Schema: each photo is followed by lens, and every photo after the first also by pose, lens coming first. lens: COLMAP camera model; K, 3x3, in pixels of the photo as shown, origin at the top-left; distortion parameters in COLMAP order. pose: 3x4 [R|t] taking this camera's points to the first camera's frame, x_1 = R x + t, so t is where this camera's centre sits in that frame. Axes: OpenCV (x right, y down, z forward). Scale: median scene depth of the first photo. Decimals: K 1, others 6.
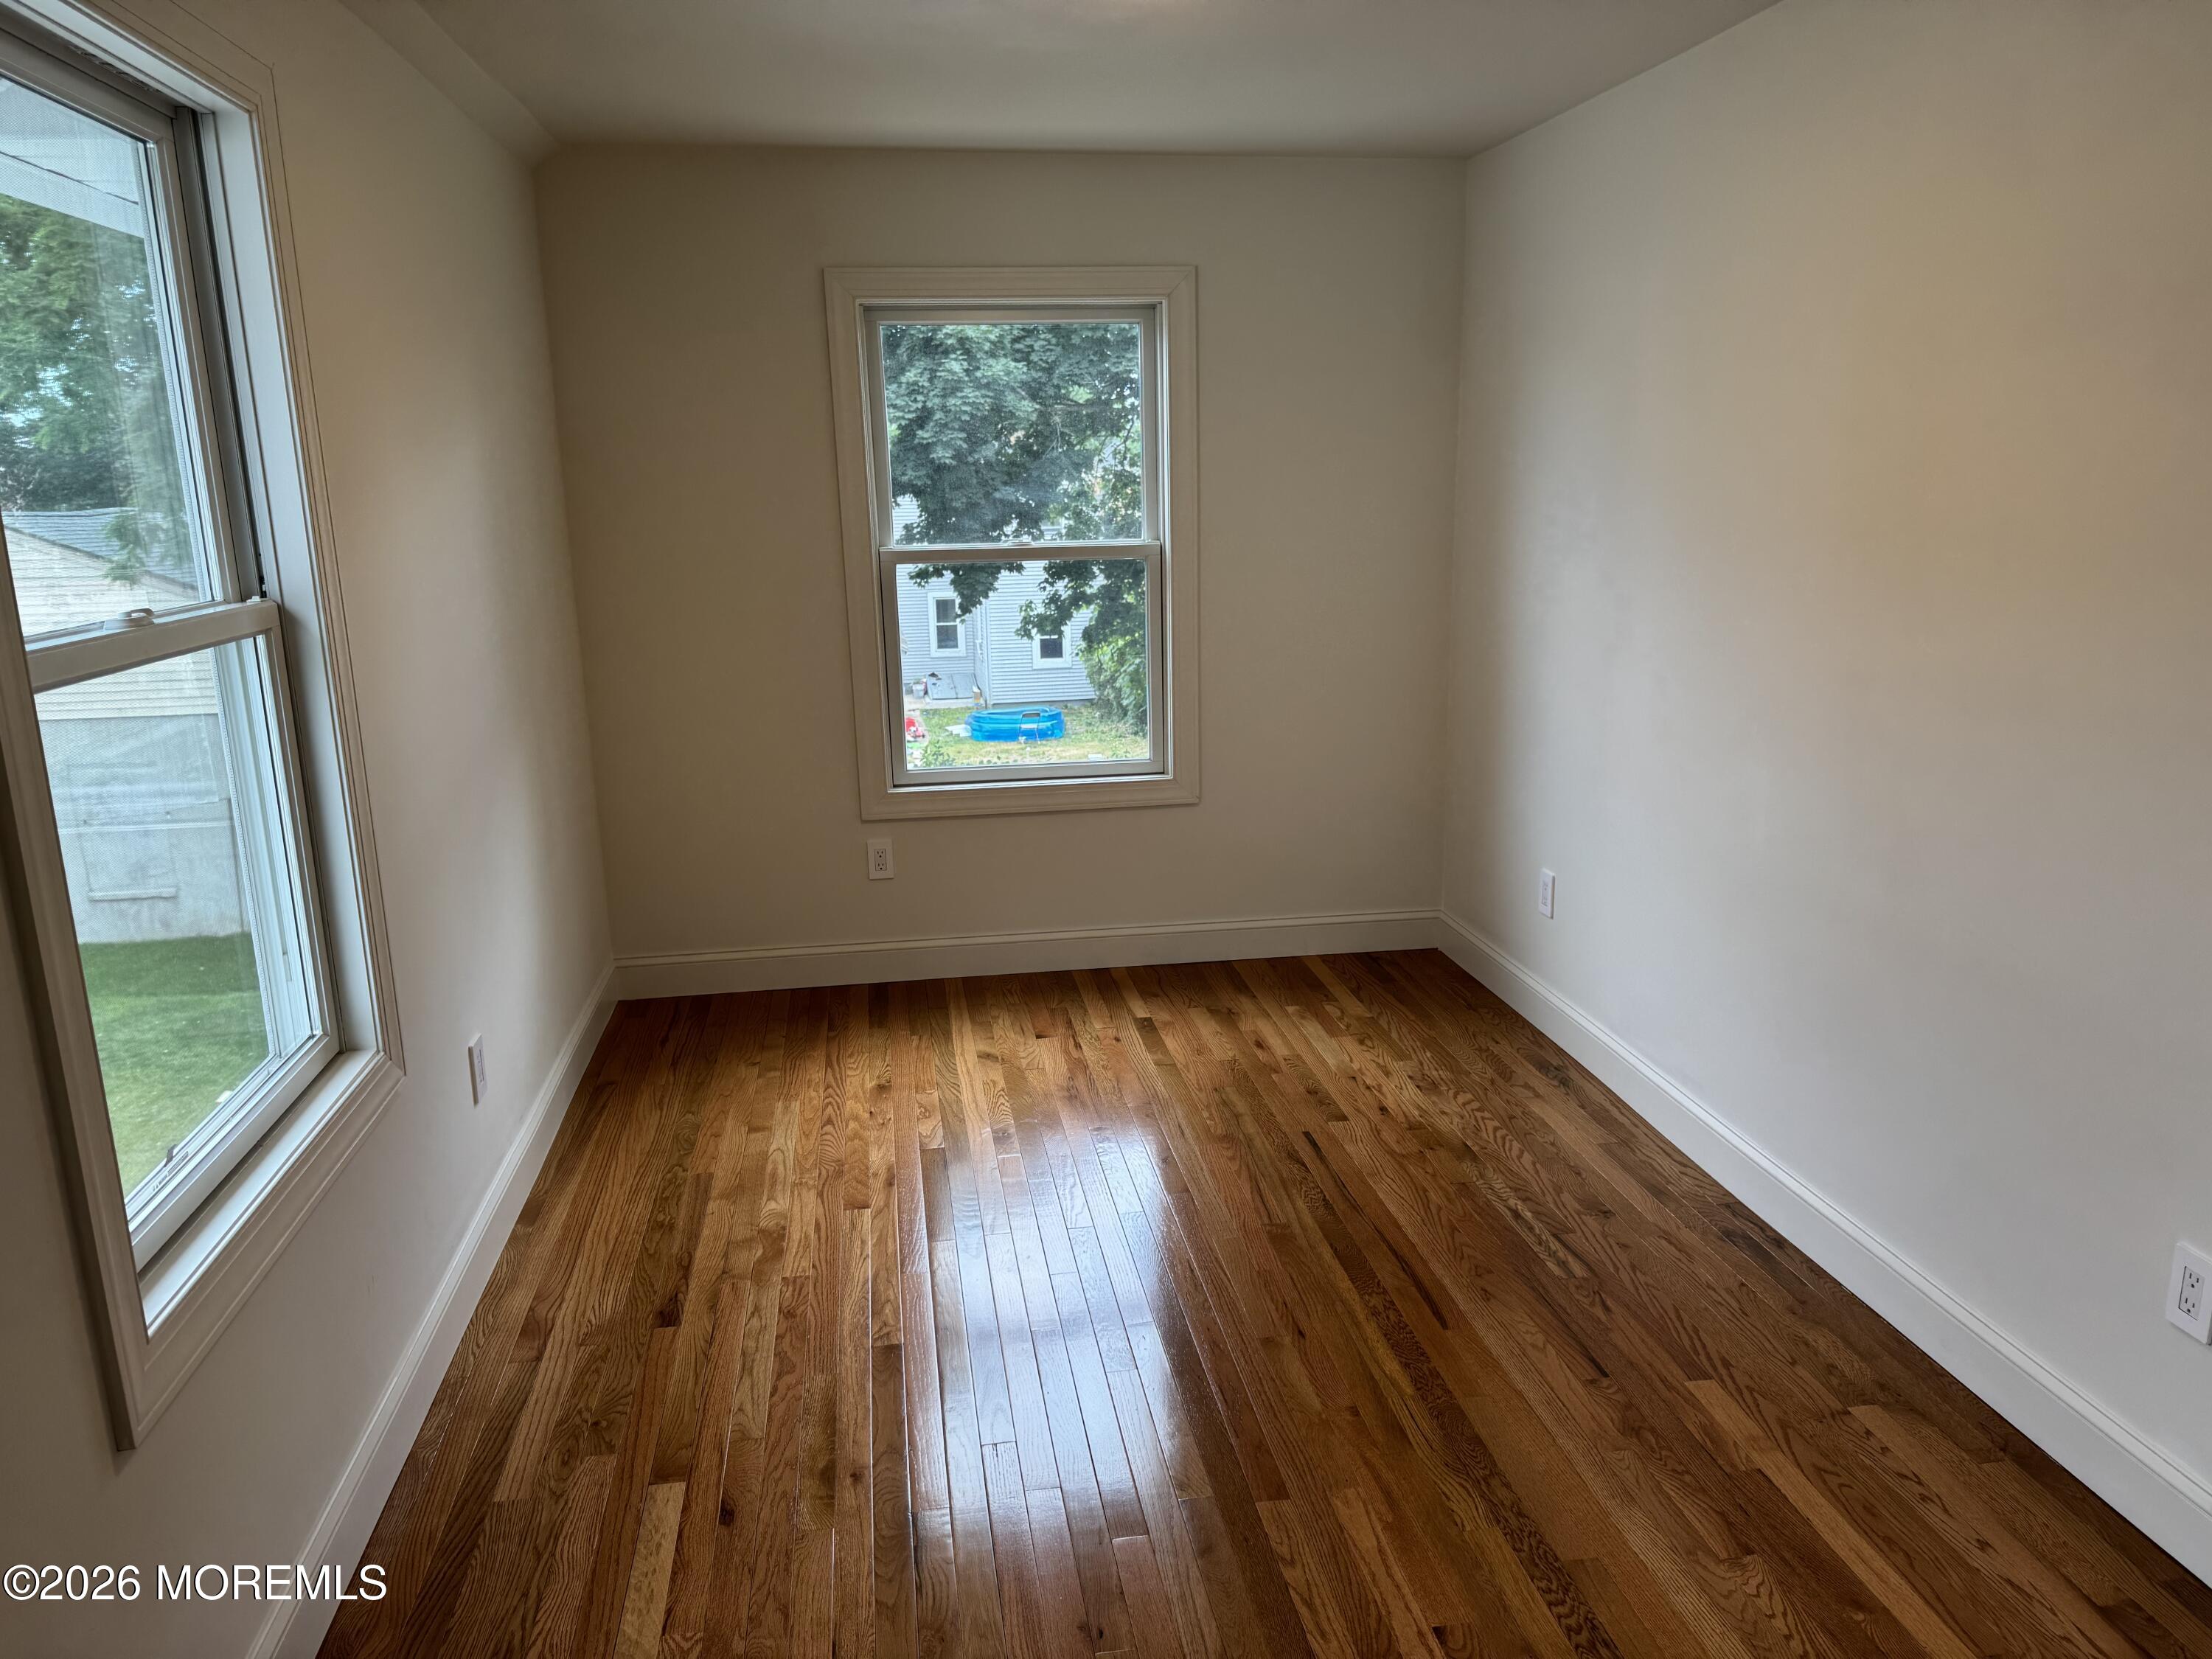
lens RADIAL K [[1539.2, 0, 1118.5], [0, 1539.2, 812.8], [0, 0, 1]] dist [0.137362, -0.210307]
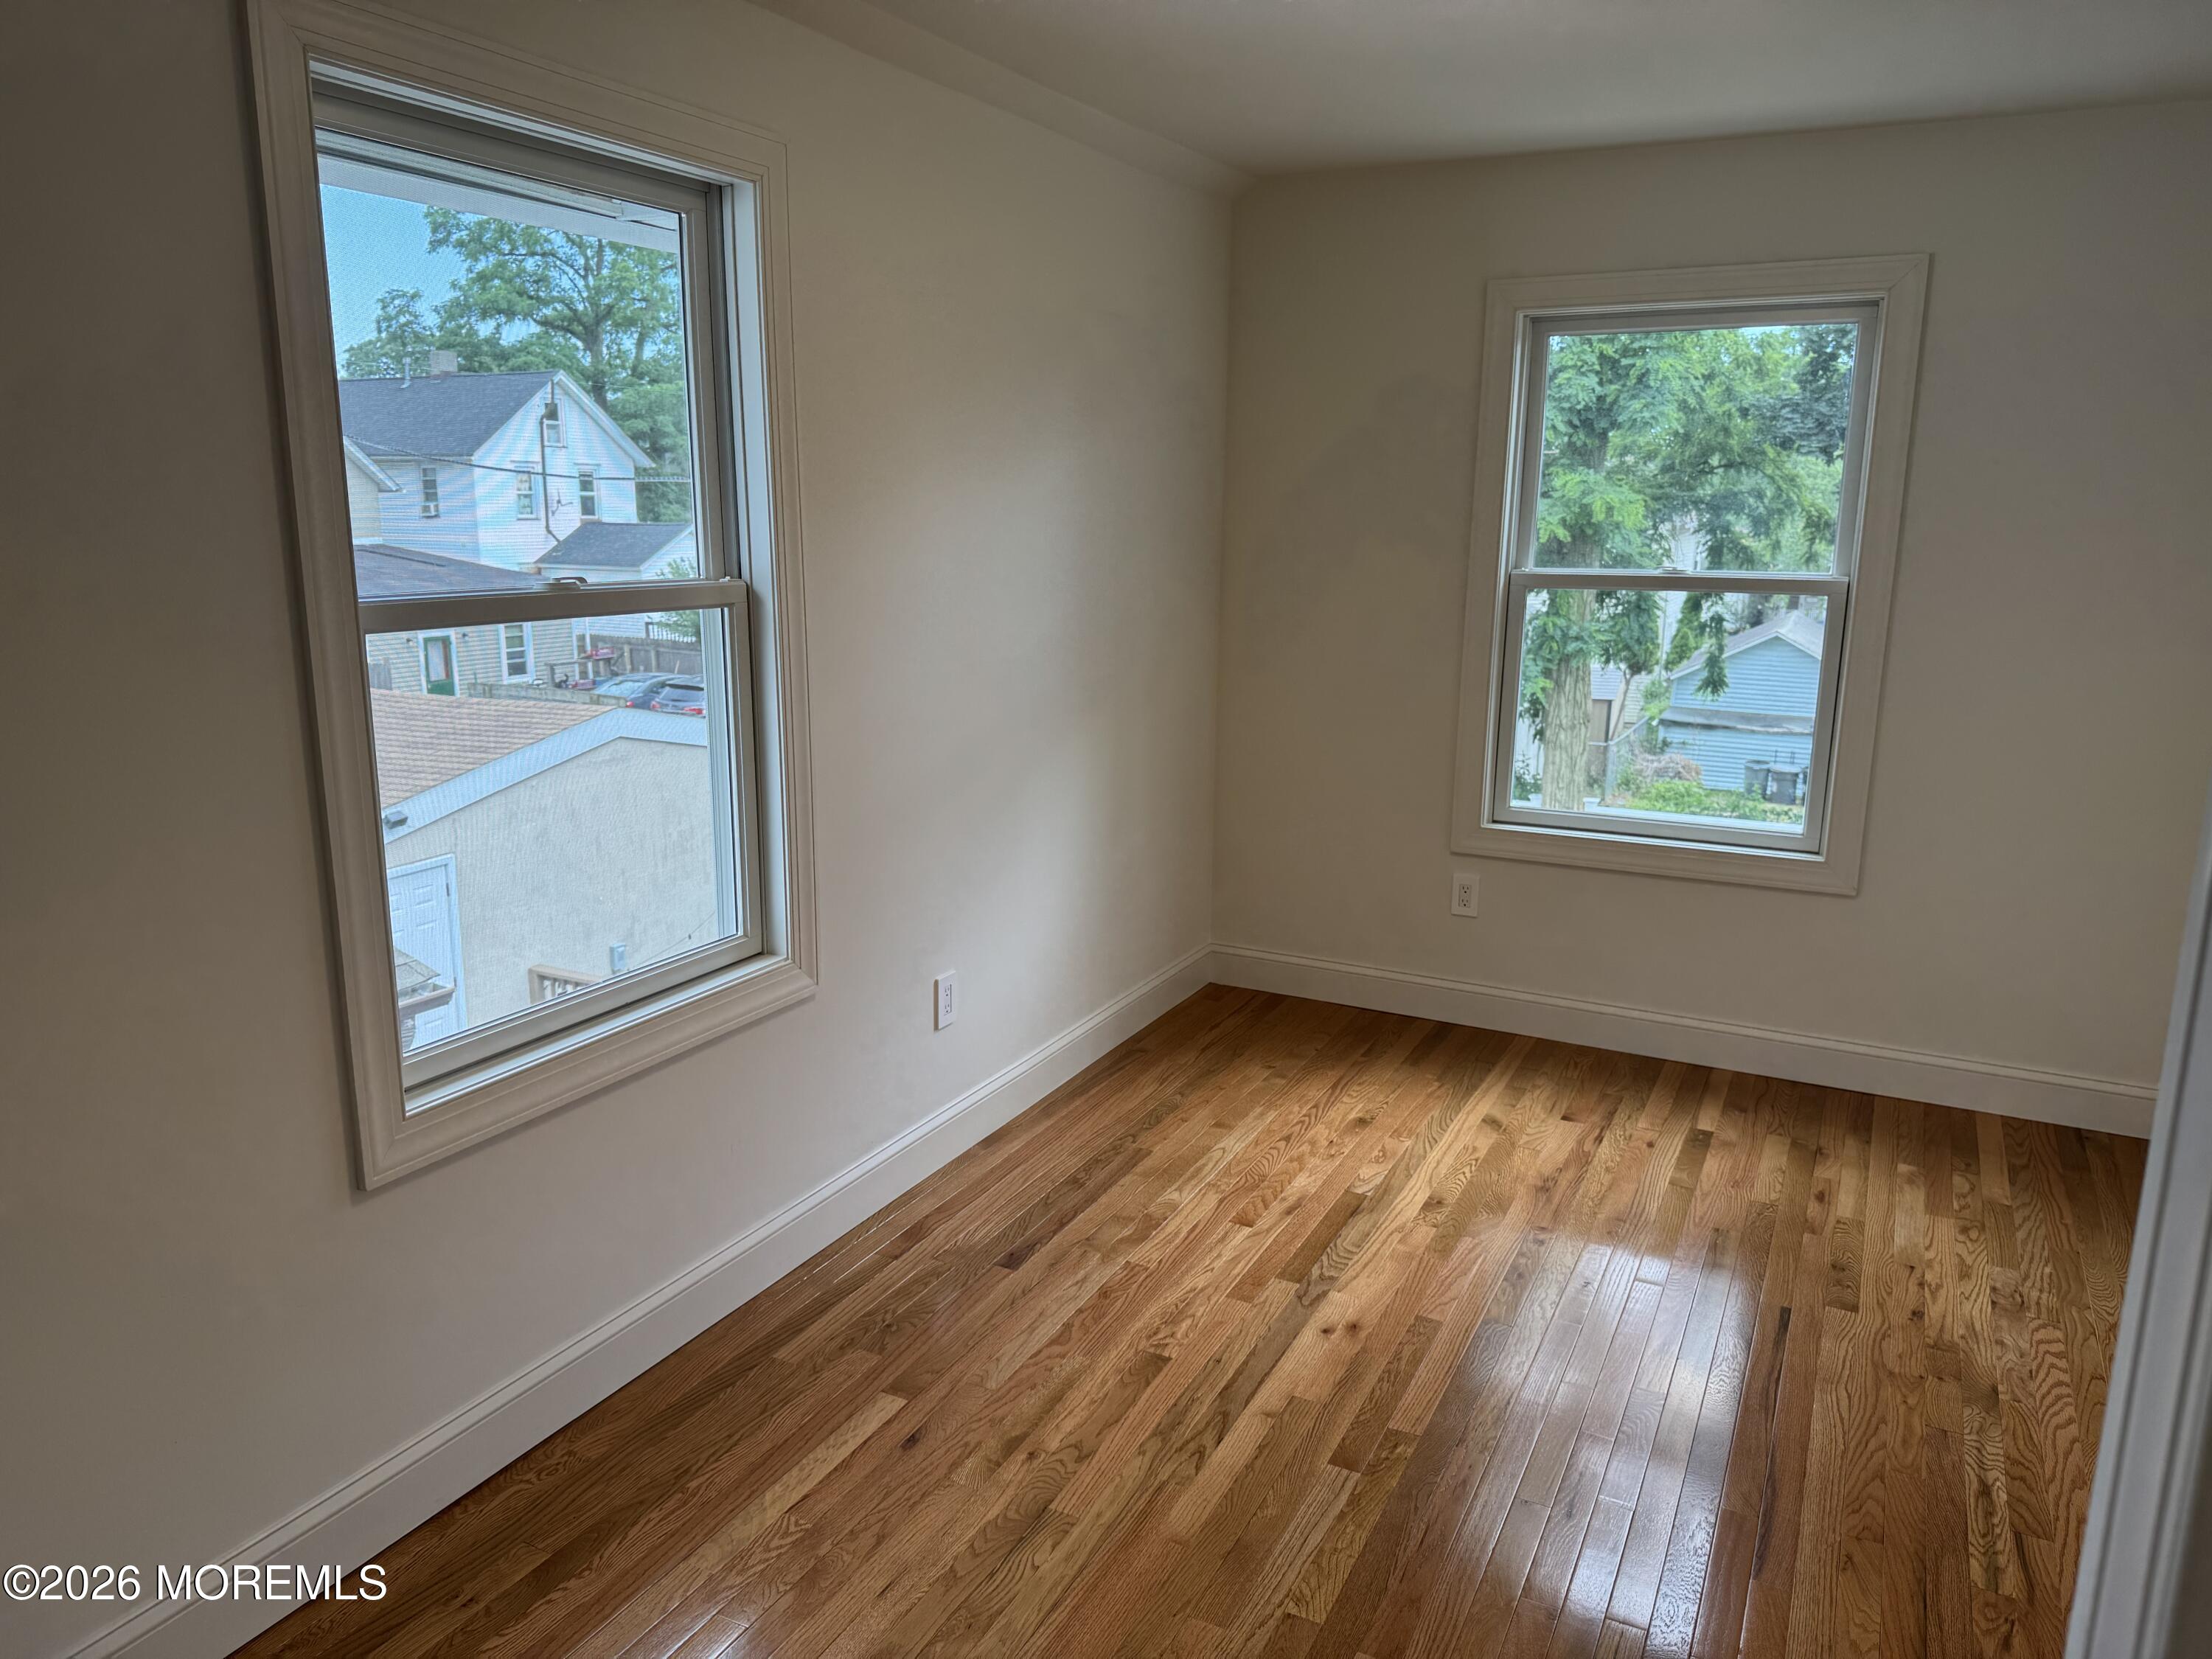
lens RADIAL K [[1539.2, 0, 1118.5], [0, 1539.2, 812.8], [0, 0, 1]] dist [0.137362, -0.210307]
pose [[0.800315, 0.138170, -0.583443, 0.263725], [-0.148115, 0.988487, 0.030920, -0.021206], [0.580998, 0.061671, 0.811565, 0.109721]]
